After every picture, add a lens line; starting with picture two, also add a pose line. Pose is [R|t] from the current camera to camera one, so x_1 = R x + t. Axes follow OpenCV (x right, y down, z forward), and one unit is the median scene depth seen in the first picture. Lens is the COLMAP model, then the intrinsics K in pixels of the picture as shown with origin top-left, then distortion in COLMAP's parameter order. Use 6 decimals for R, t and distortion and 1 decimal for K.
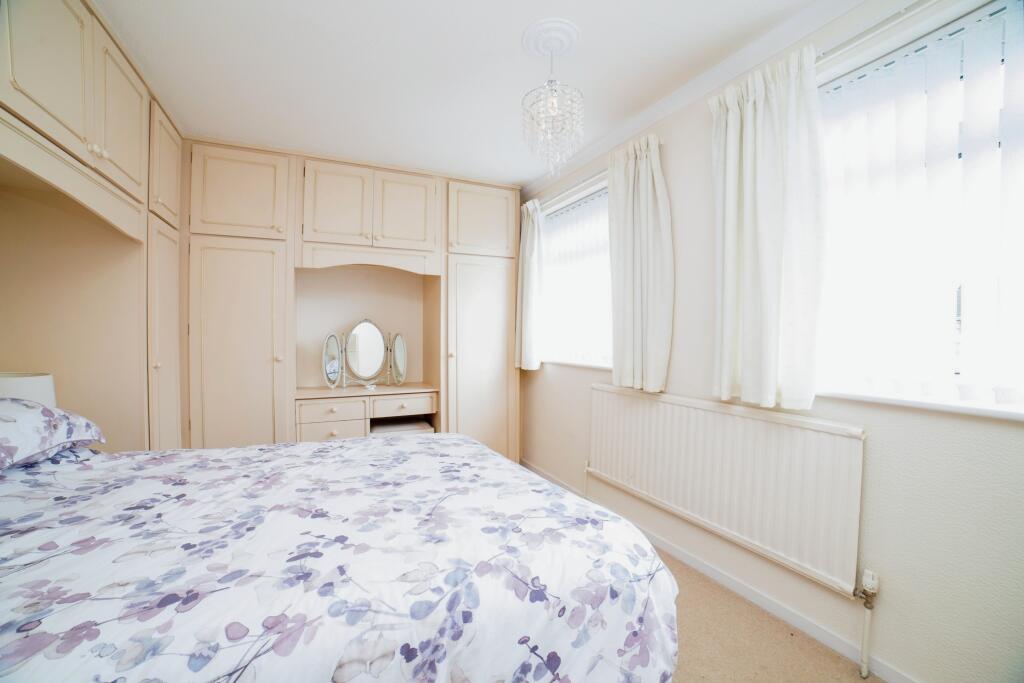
lens RADIAL K [[408.4, 0, 508.3], [0, 408.4, 333.9], [0, 0, 1]] dist [-0.113771, 0.039836]
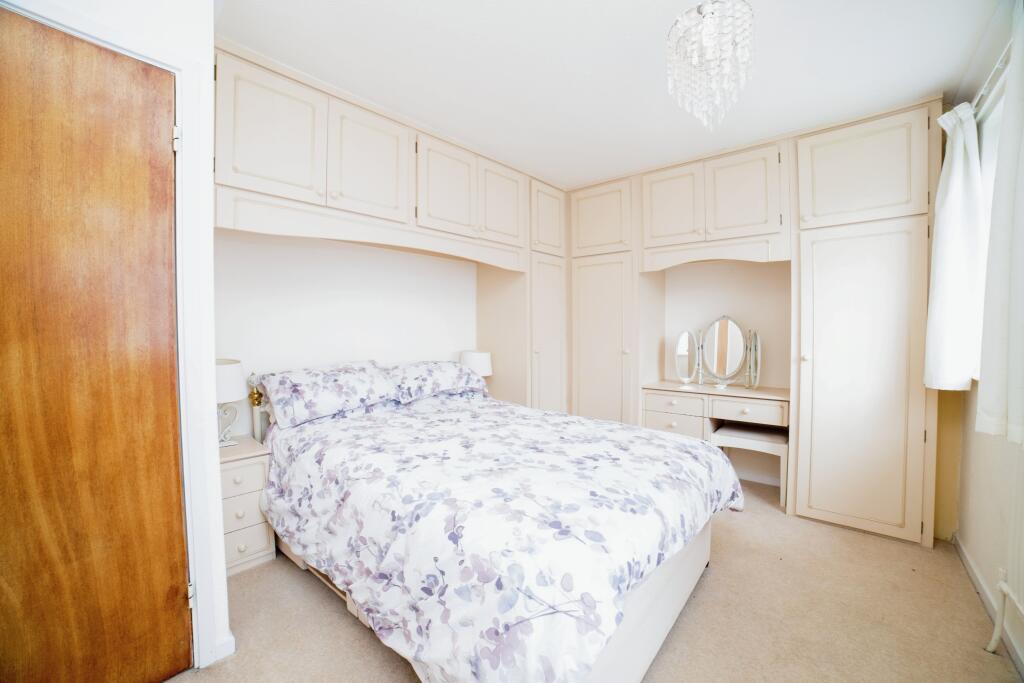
lens RADIAL K [[408.4, 0, 508.3], [0, 408.4, 333.9], [0, 0, 1]] dist [-0.113771, 0.039836]
pose [[0.374254, 0.006744, -0.927302, 0.876168], [-0.002998, 0.999977, 0.006062, 0.006674], [0.927322, 0.000511, 0.374265, 0.458373]]
